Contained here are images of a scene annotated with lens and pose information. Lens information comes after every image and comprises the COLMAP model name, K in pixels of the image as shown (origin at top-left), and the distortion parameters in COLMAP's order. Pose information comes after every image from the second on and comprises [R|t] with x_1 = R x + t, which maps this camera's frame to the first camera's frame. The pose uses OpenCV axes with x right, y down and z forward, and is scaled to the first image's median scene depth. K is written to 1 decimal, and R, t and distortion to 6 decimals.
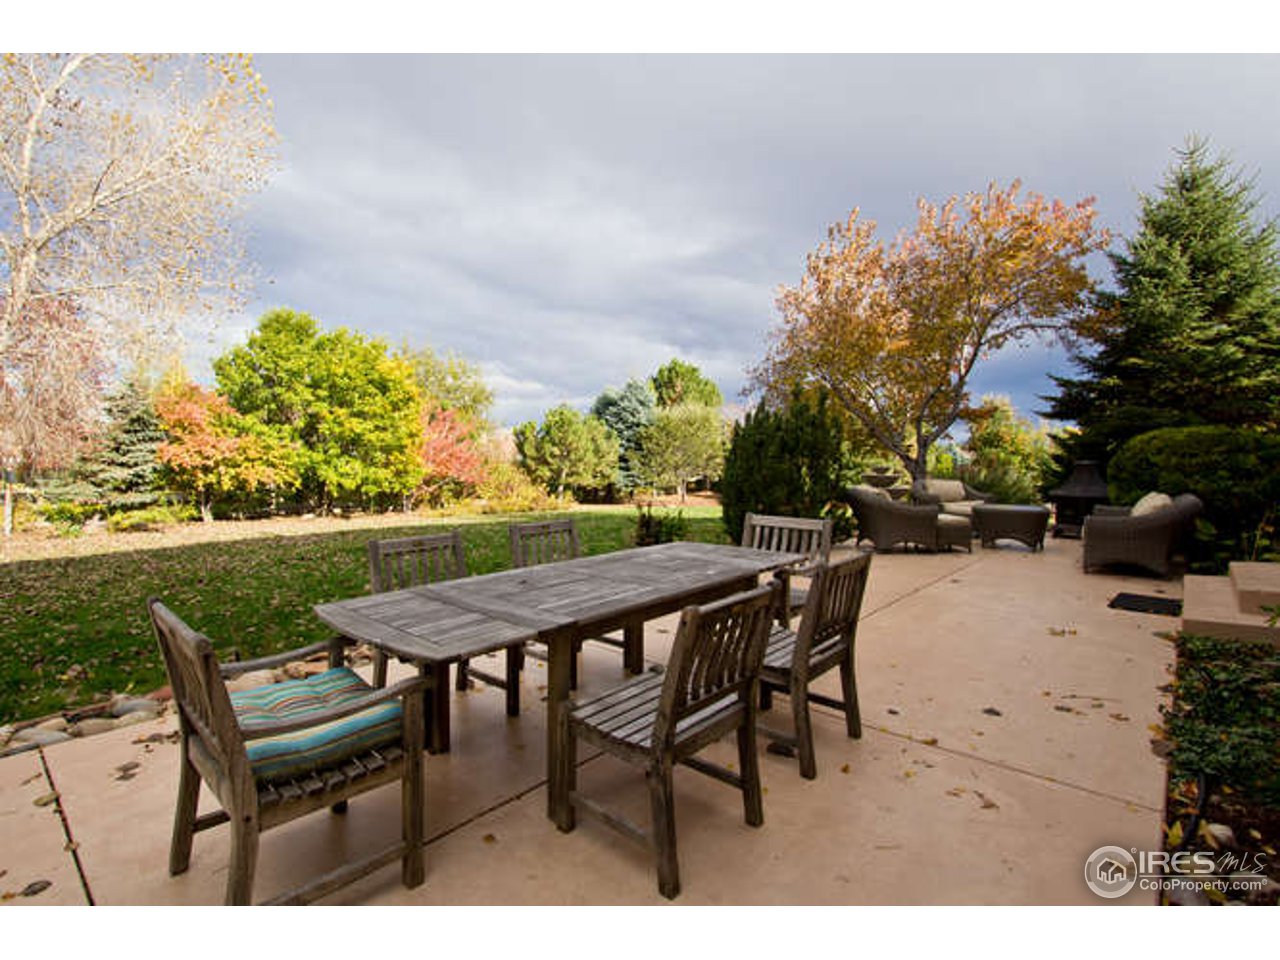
lens RADIAL K [[610.2, 0, 637.9], [0, 610.2, 467.3], [0, 0, 1]] dist [-0.003089, -0.001693]
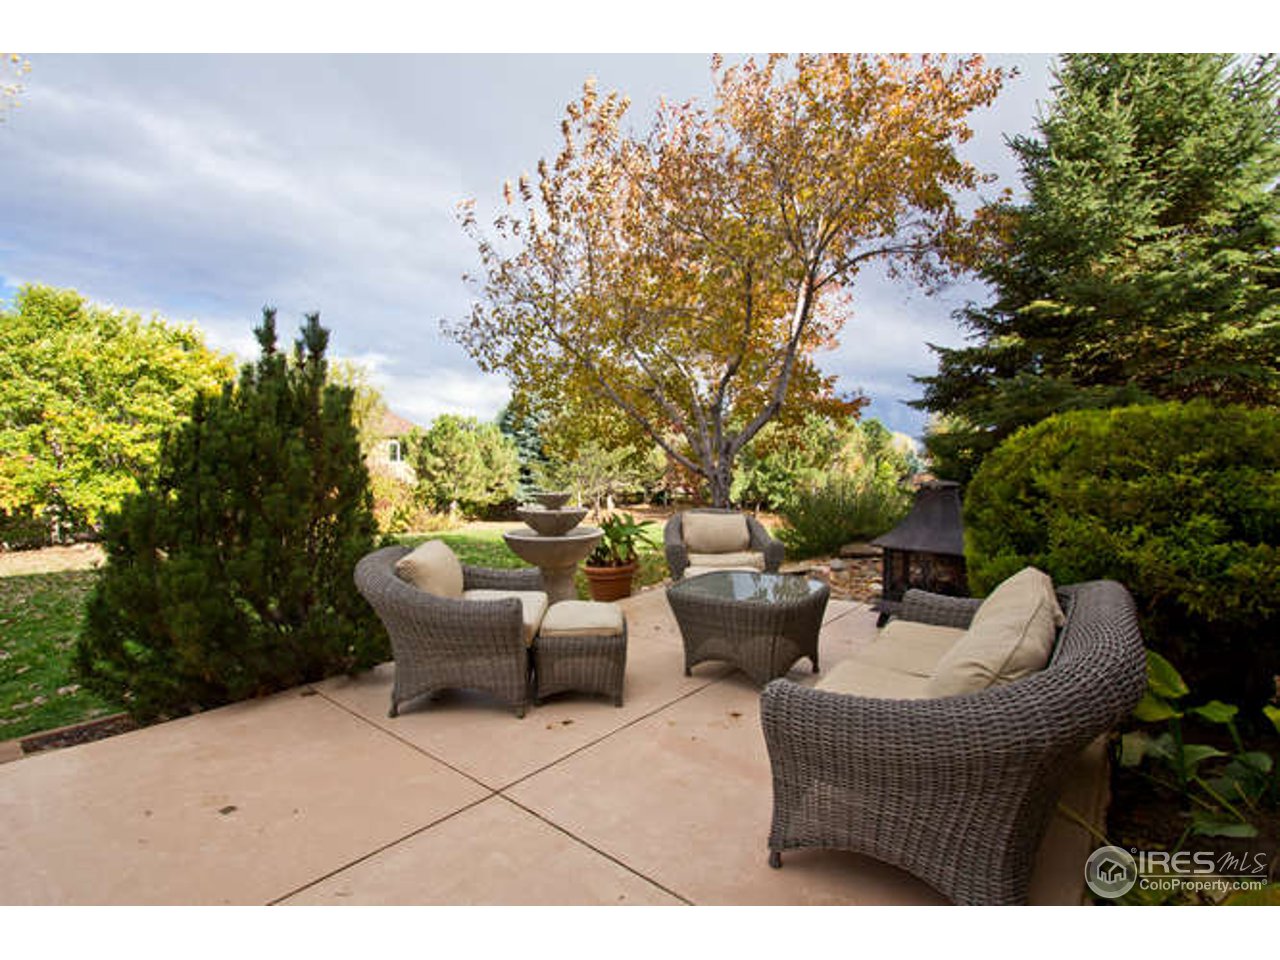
lens RADIAL K [[610.2, 0, 641.2], [0, 610.2, 487.1], [0, 0, 1]] dist [-0.003089, -0.001693]
pose [[0.998986, -0.007582, 0.044373, 0.335540], [0.006831, 0.999831, 0.017051, -0.011661], [-0.044495, -0.016730, 0.998870, 0.358512]]
